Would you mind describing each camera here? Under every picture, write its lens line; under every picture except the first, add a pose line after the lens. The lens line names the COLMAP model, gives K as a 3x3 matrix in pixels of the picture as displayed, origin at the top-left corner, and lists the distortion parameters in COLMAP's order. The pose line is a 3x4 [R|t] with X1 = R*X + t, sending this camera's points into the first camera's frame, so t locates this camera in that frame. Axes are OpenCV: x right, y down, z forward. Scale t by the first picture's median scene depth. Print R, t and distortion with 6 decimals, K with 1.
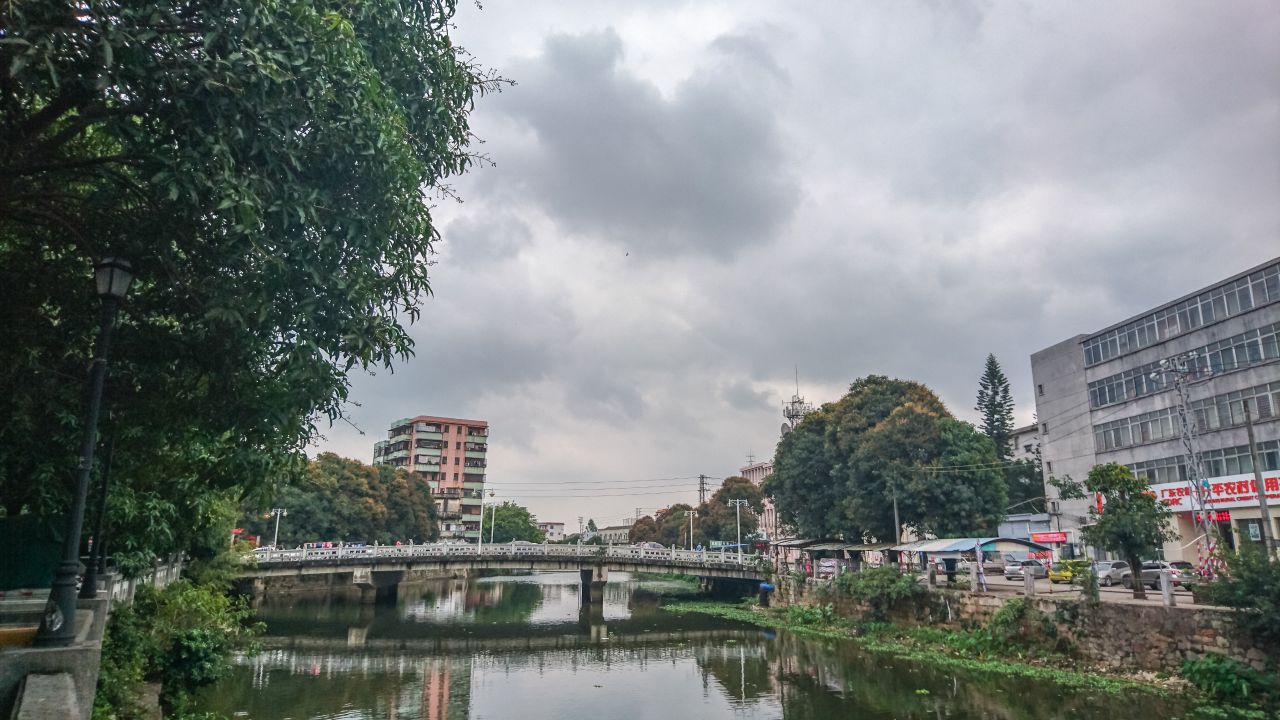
lens RADIAL K [[790.0, 0, 640.0], [0, 790.0, 360.0], [0, 0, 1]] dist [0.149508, -0.224684]
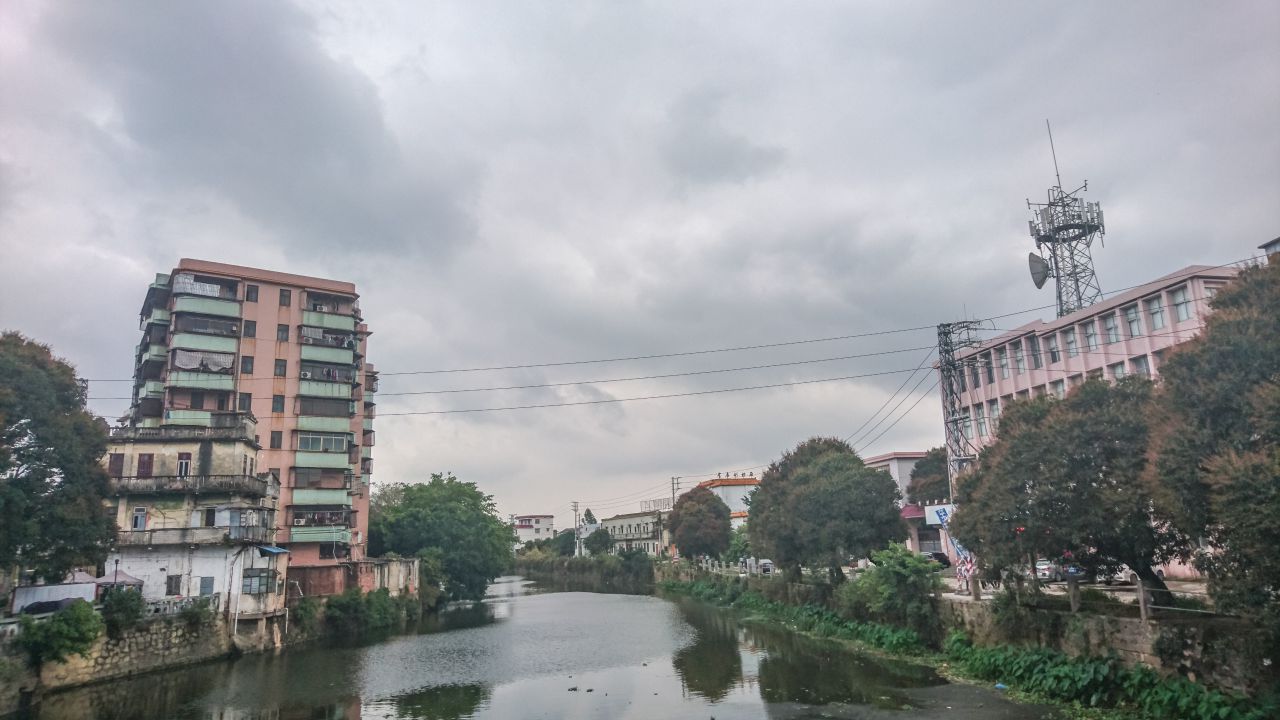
lens RADIAL K [[829.4, 0, 632.8], [0, 829.4, 355.2], [0, 0, 1]] dist [0.050038, -0.058579]
pose [[0.999133, -0.041496, 0.003339, -0.040562], [0.041456, 0.999077, 0.011229, 0.122655], [-0.003802, -0.011080, 0.999931, 0.547056]]
